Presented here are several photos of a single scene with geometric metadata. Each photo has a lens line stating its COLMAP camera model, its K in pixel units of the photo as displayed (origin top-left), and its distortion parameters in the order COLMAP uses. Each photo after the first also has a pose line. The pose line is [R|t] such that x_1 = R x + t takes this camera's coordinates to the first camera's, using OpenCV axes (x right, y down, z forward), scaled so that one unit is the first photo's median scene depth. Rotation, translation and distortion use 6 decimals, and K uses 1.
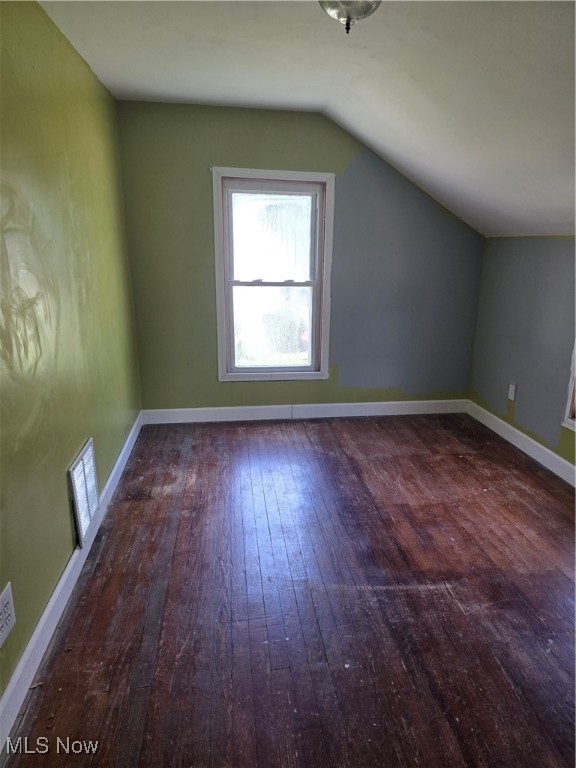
lens RADIAL K [[516.8, 0, 293.6], [0, 516.8, 381.8], [0, 0, 1]] dist [0.057353, -0.046200]
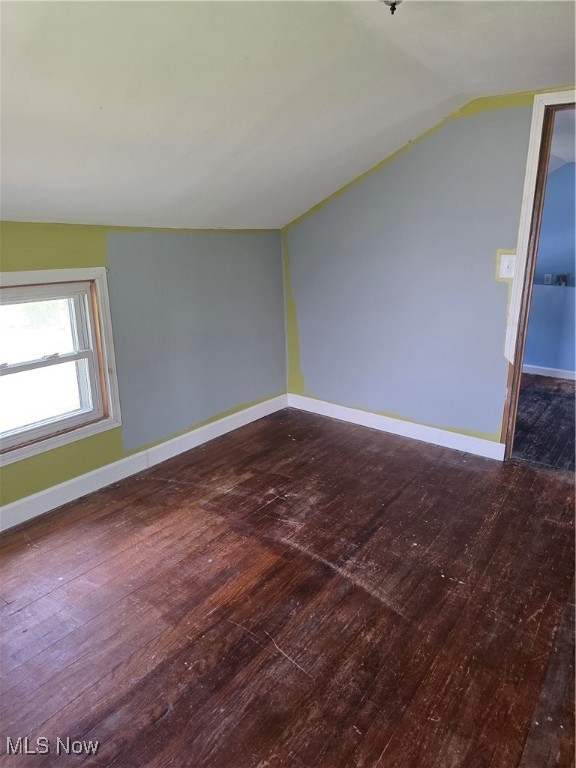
lens RADIAL K [[516.8, 0, 293.6], [0, 516.8, 381.8], [0, 0, 1]] dist [0.057353, -0.046200]
pose [[-0.739244, -0.215526, 0.638018, -0.326926], [0.142670, 0.875778, 0.461148, -0.382743], [-0.658152, 0.431927, -0.616665, 1.353279]]
